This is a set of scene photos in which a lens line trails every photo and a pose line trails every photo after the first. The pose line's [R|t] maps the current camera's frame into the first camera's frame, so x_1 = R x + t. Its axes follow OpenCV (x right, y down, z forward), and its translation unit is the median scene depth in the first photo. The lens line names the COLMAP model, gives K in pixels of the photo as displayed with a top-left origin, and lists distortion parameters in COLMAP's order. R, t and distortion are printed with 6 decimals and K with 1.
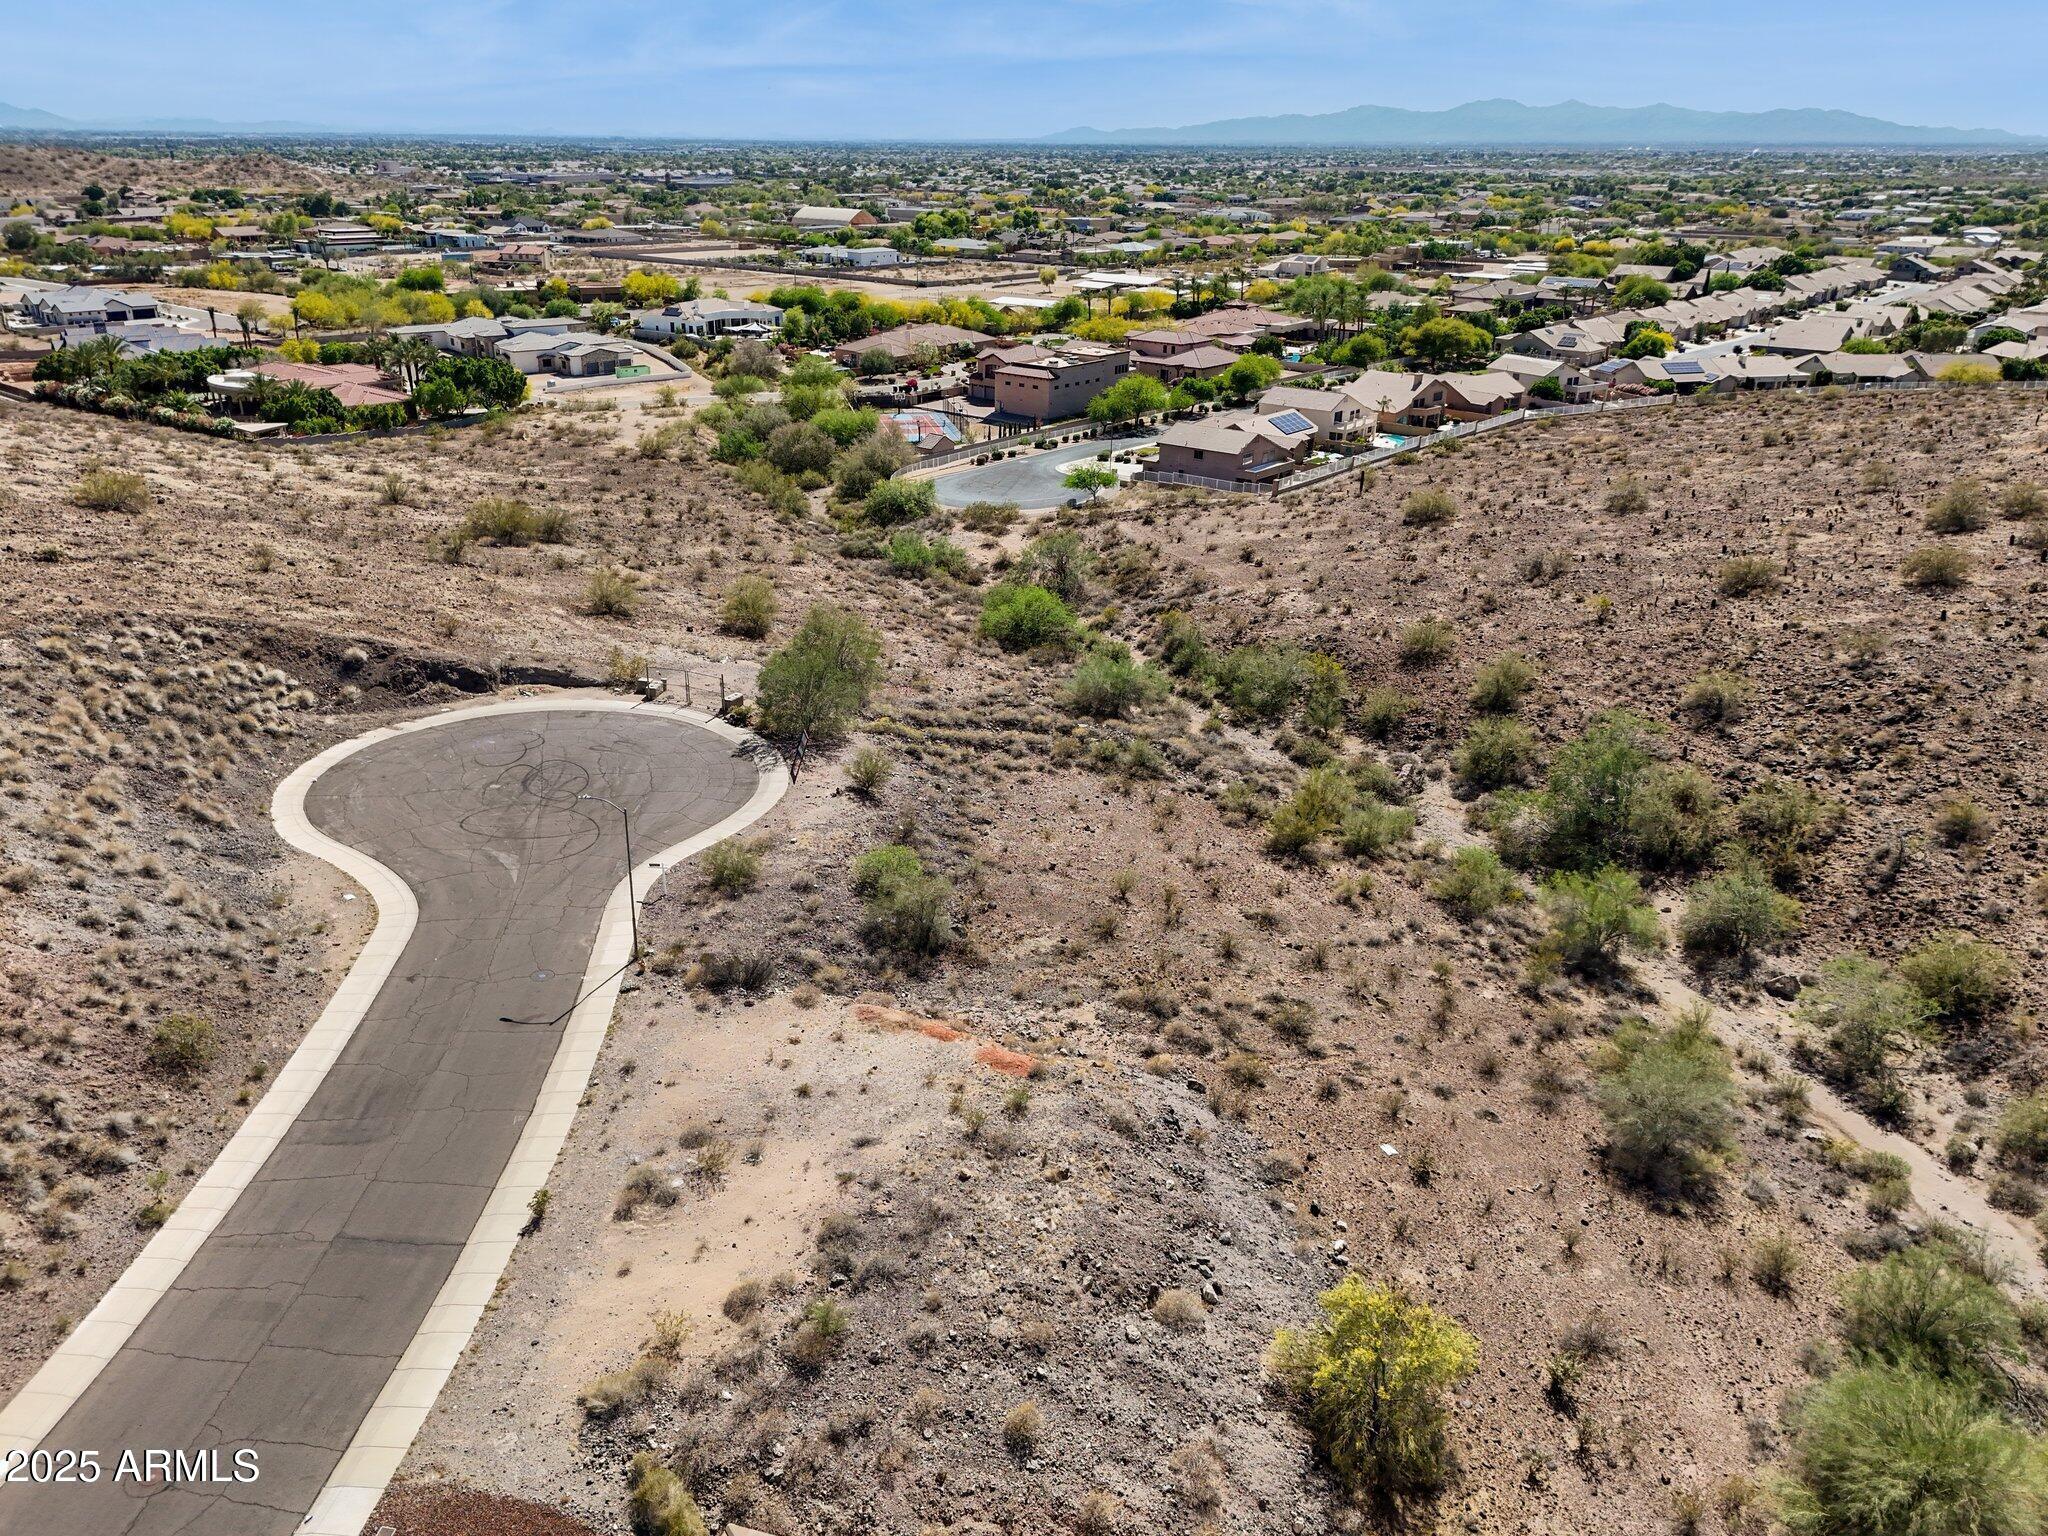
lens RADIAL K [[1489.3, 0, 997.8], [0, 1489.3, 794.2], [0, 0, 1]] dist [0.057205, -0.054273]
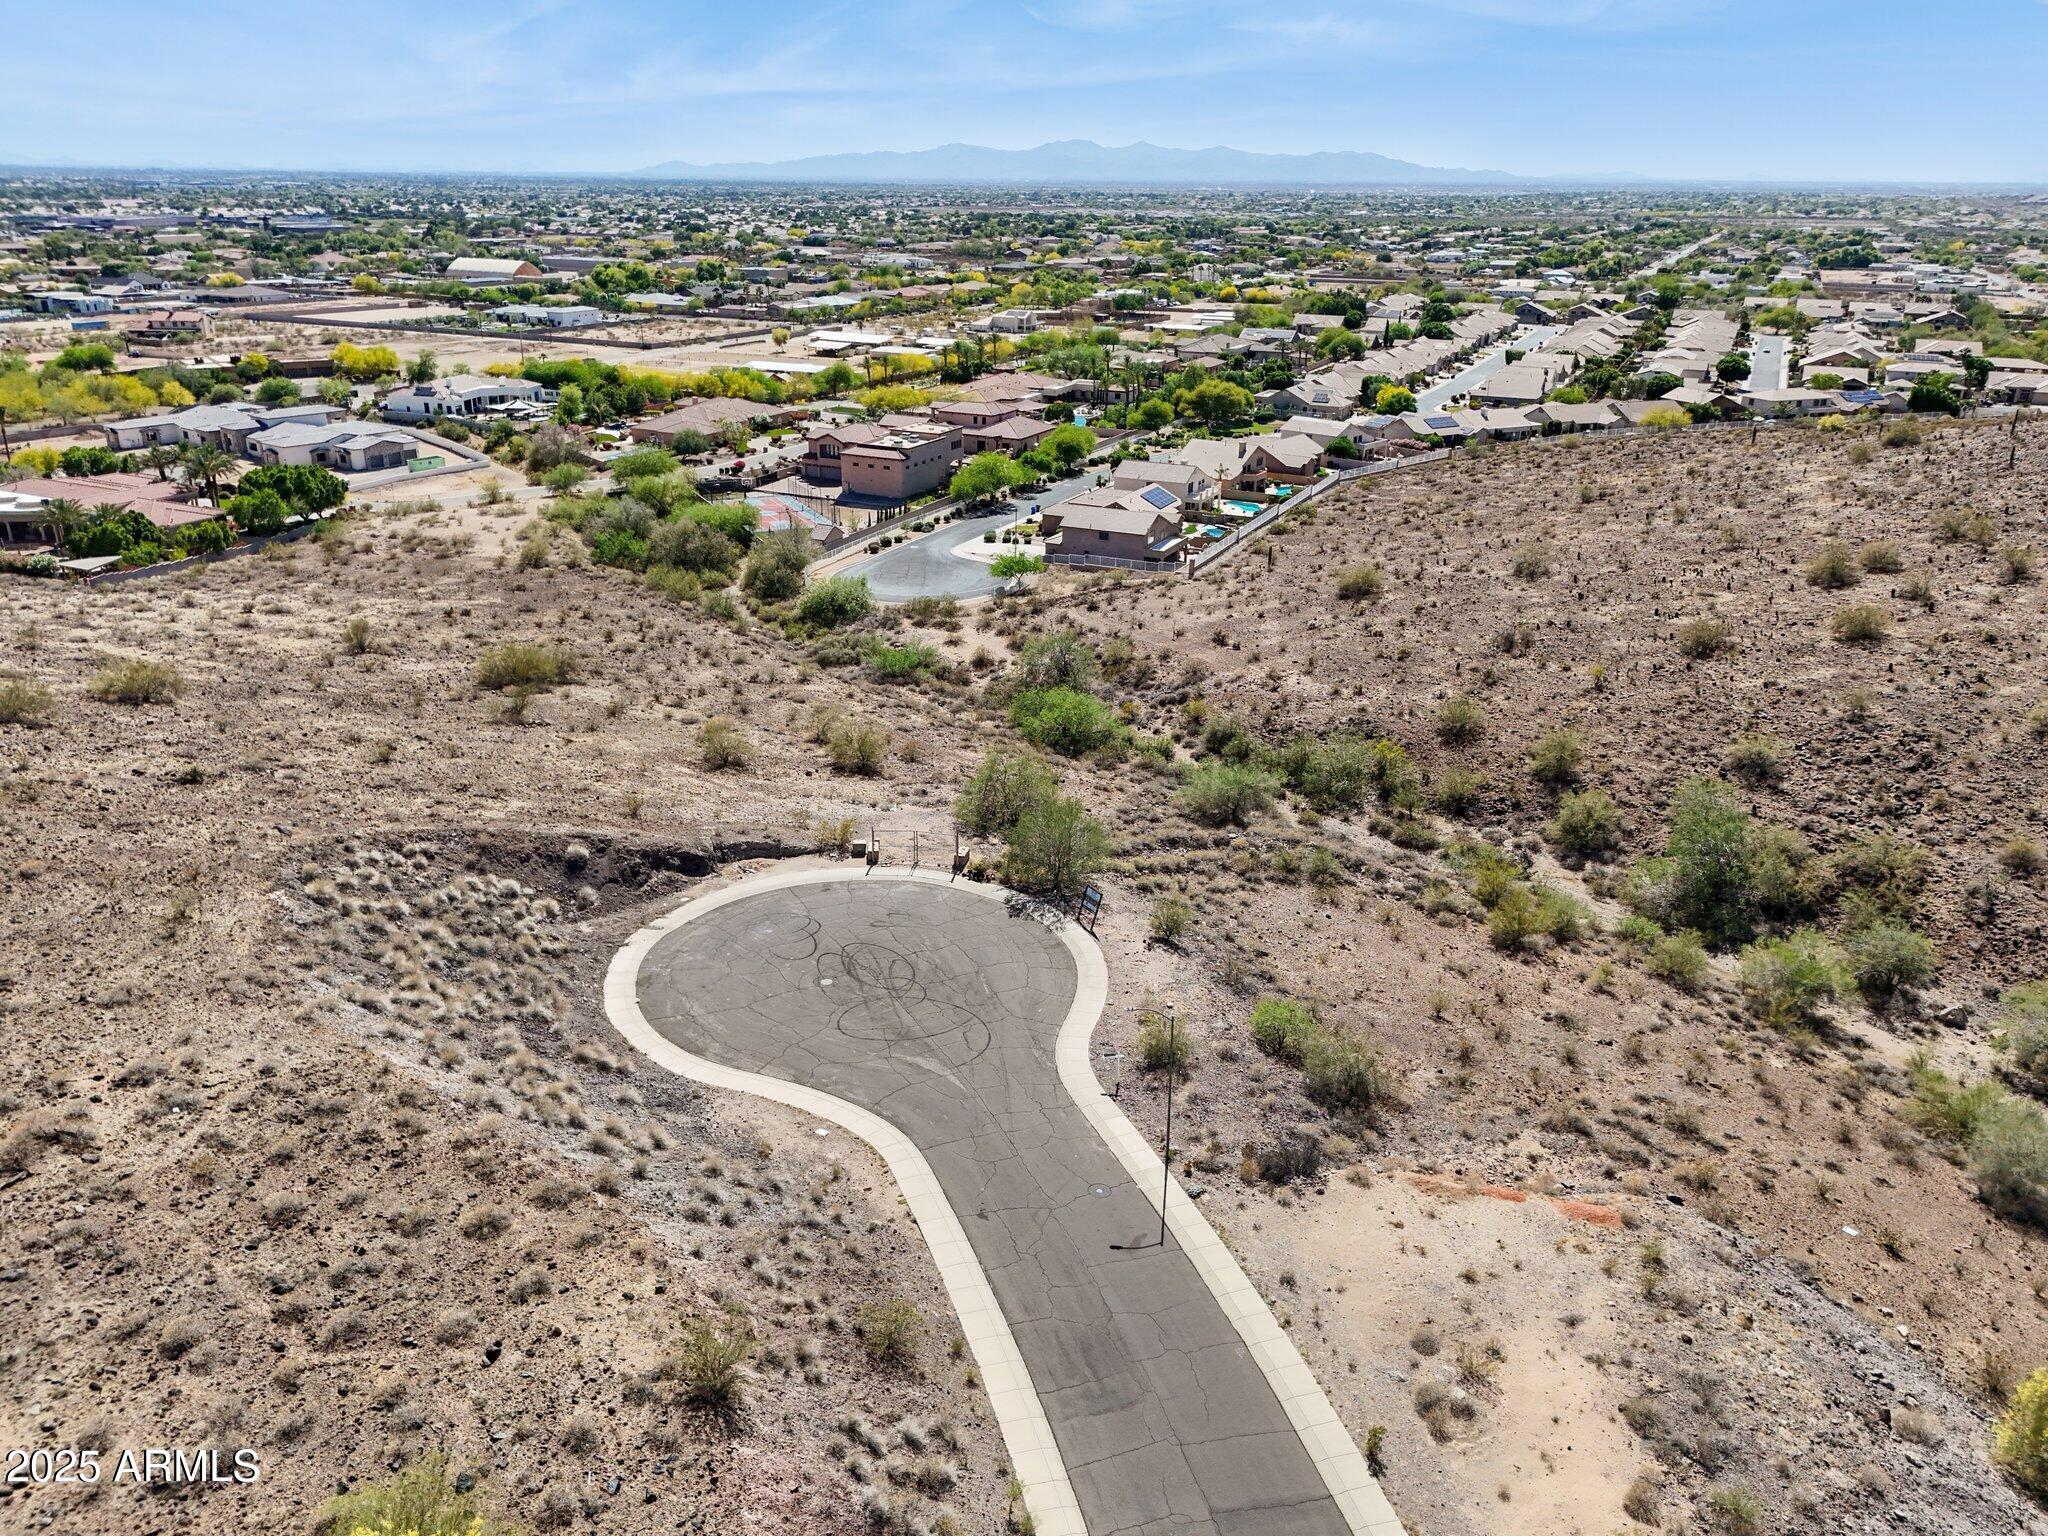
lens RADIAL K [[1500.1, 0, 1024.0], [0, 1500.1, 768.0], [0, 0, 1]] dist [0.071558, -0.077936]
pose [[0.965861, -0.092108, 0.242132, -0.182223], [0.101146, 0.994554, -0.025140, -0.044523], [-0.238498, 0.048772, 0.969918, 0.006915]]
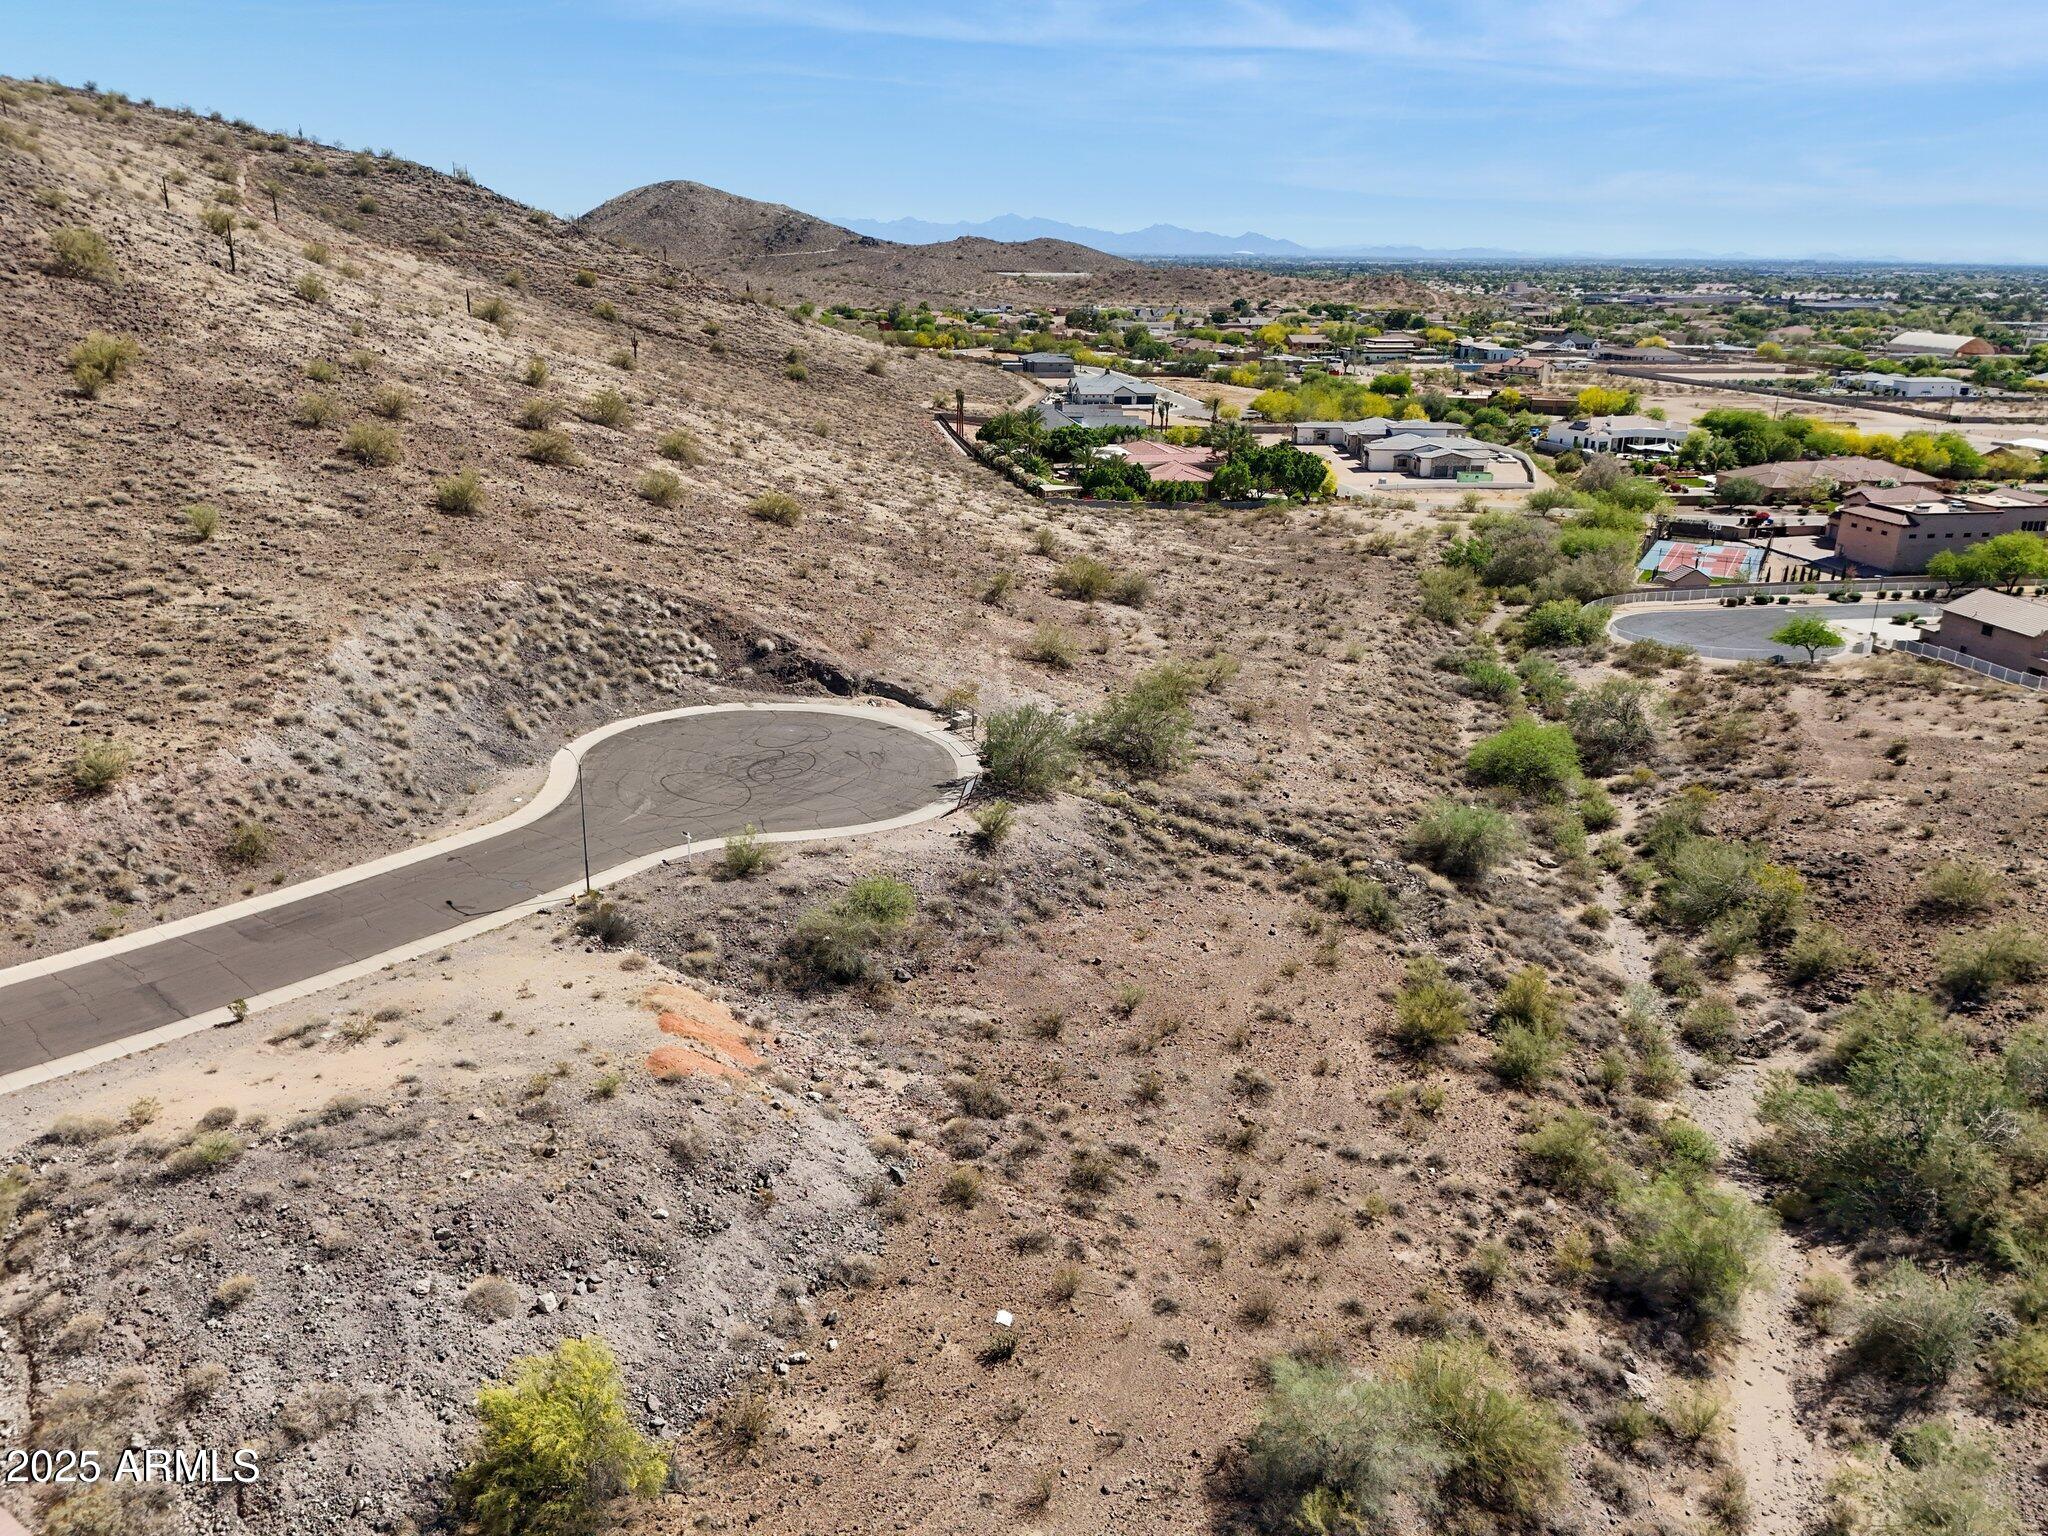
lens RADIAL K [[1500.1, 0, 1024.0], [0, 1500.1, 768.0], [0, 0, 1]] dist [0.071558, -0.077936]
pose [[0.774986, 0.209090, -0.596387, 0.228600], [-0.261400, 0.965230, -0.001277, -0.023698], [0.575384, 0.156885, 0.802696, 0.077126]]
